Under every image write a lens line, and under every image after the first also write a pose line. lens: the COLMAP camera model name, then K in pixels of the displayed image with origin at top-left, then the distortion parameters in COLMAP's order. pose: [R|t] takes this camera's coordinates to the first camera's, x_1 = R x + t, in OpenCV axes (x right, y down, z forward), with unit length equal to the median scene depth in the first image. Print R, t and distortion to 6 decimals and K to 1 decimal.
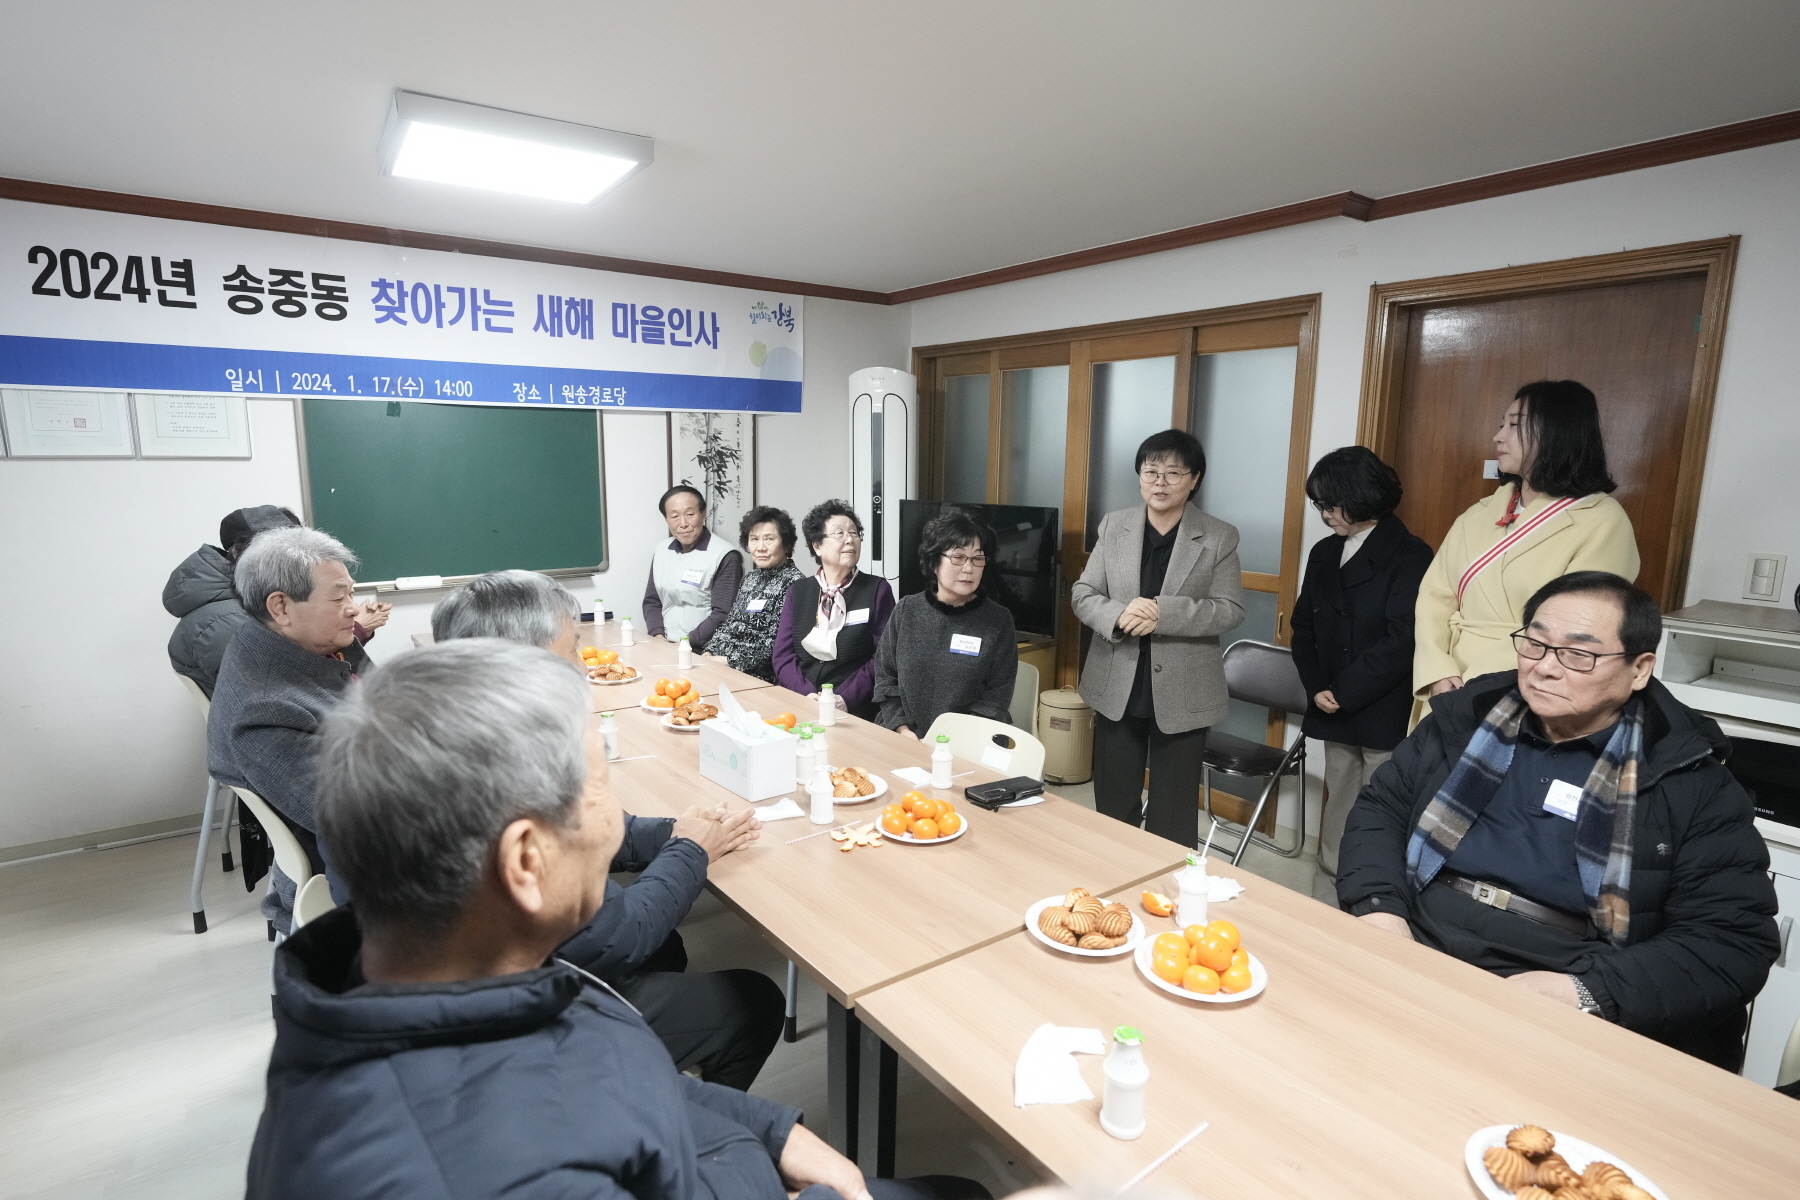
lens RADIAL K [[912.6, 0, 900.6], [0, 912.6, 604.0], [0, 0, 1]] dist [-0.021811, 0.003265]
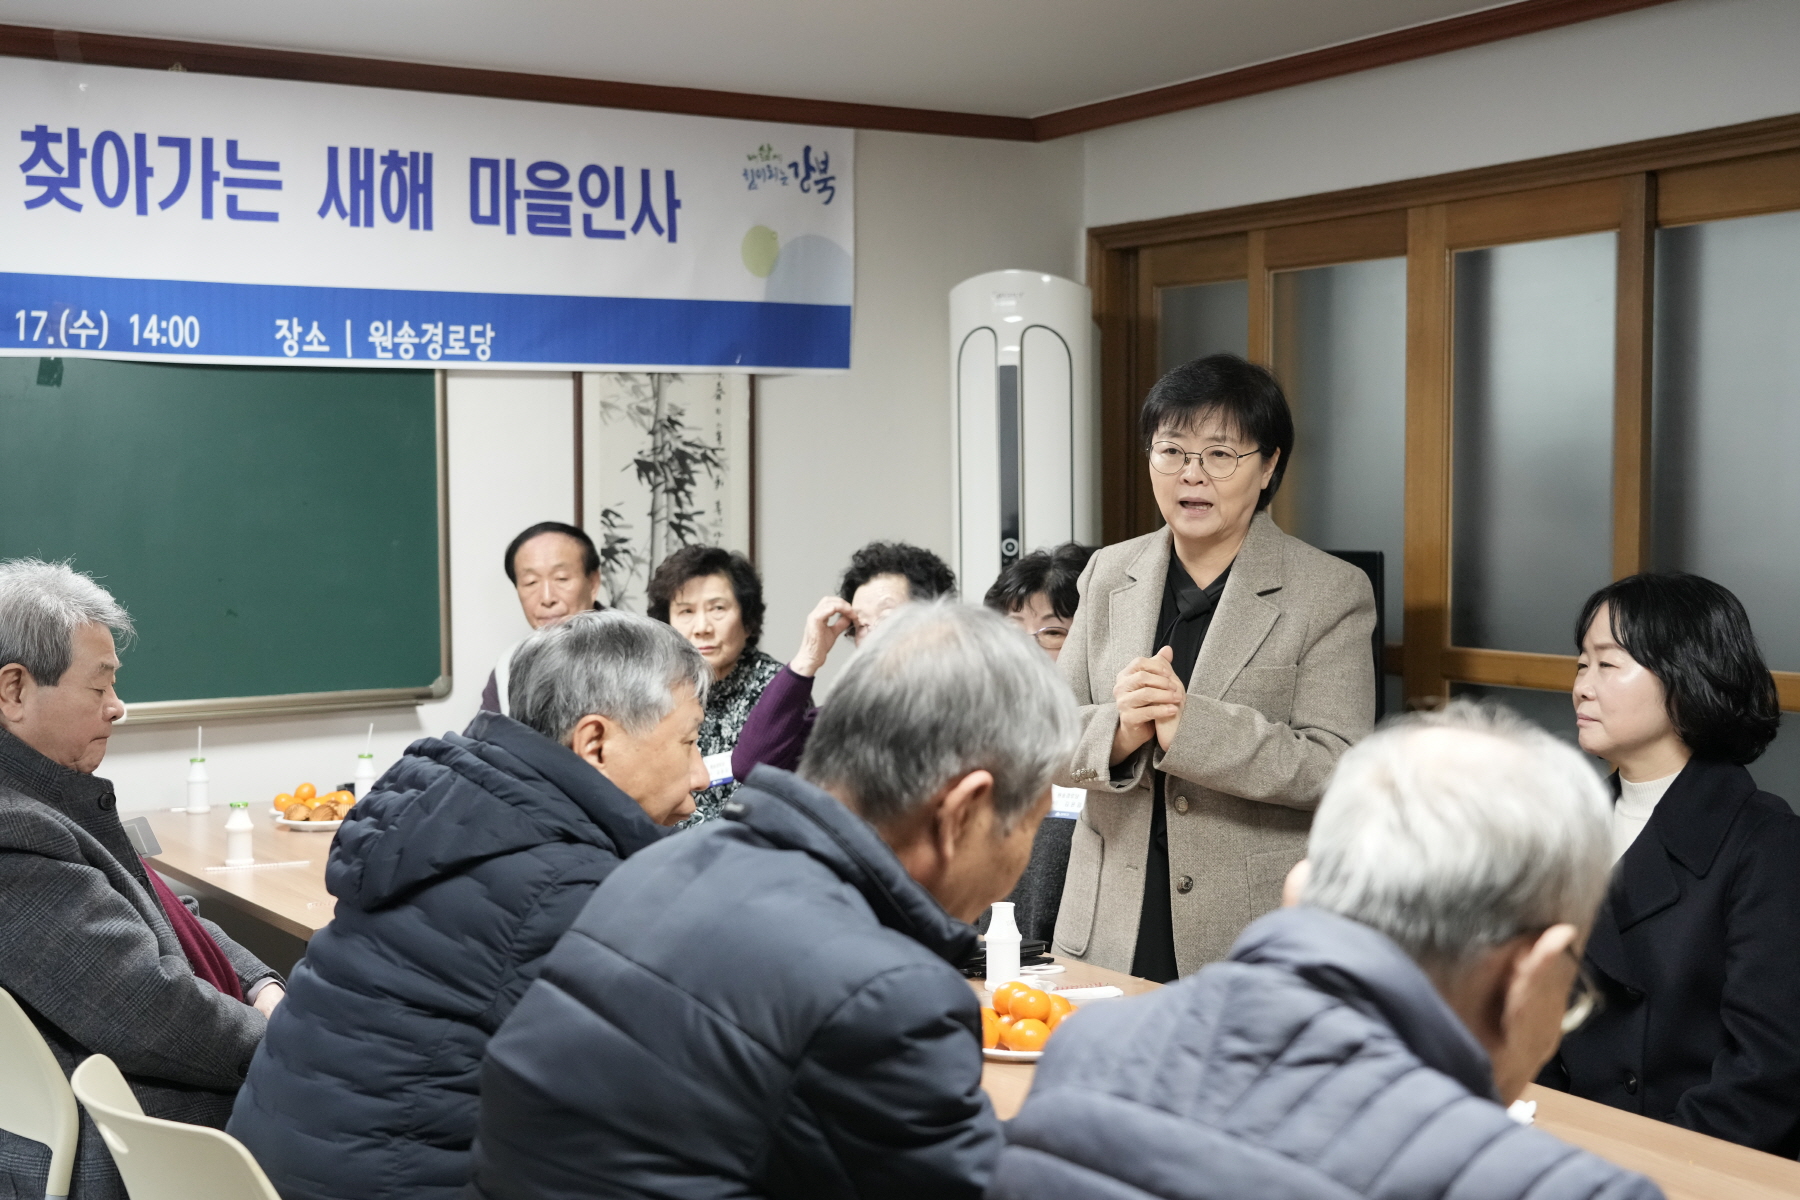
lens RADIAL K [[2248.6, 0, 846.5], [0, 2248.6, 608.7], [0, 0, 1]] dist [0.031010, 0.000000]
pose [[0.992398, -0.007063, -0.122865, 0.041905], [-0.005860, 0.994507, -0.104507, 0.047653], [0.122928, 0.104432, 0.986906, -0.187991]]
